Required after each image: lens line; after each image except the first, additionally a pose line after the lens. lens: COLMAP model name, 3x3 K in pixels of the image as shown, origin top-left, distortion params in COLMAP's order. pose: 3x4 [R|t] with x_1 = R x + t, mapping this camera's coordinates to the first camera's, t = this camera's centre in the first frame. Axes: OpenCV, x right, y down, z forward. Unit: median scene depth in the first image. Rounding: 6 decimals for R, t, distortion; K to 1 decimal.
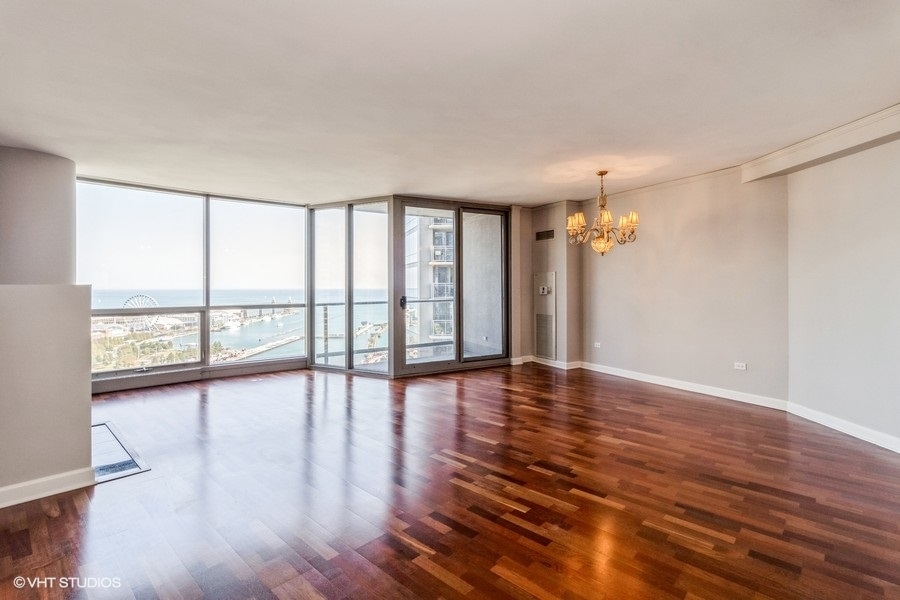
lens RADIAL K [[425.1, 0, 453.6], [0, 425.1, 286.4], [0, 0, 1]] dist [0.020979, 0.000006]
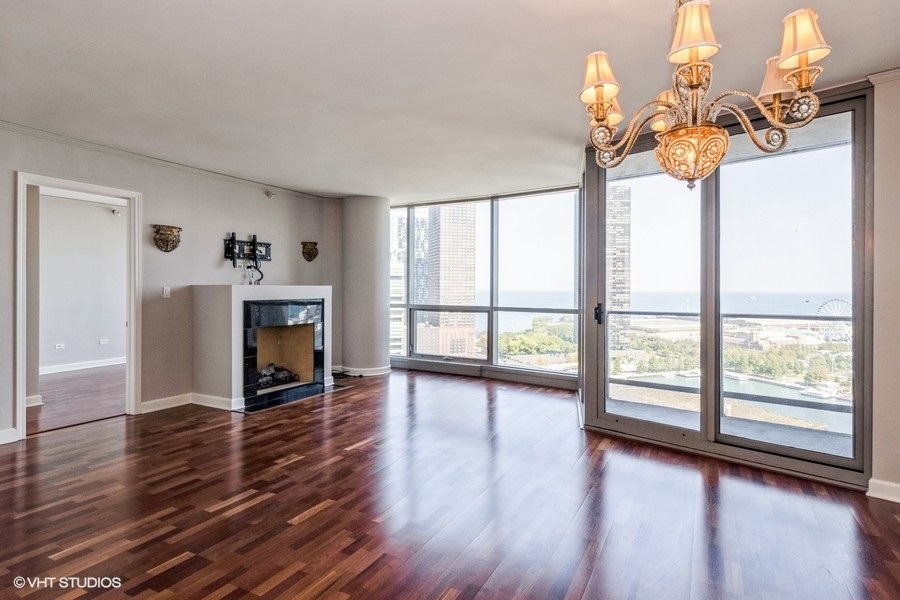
lens RADIAL K [[493.2, 0, 460.6], [0, 493.2, 288.2], [0, 0, 1]] dist [0.000966, 0.002381]
pose [[0.274808, 0.001968, -0.961497, 0.525496], [-0.003194, 0.999994, 0.001134, 0.001221], [0.961494, 0.002759, 0.274813, 0.603297]]
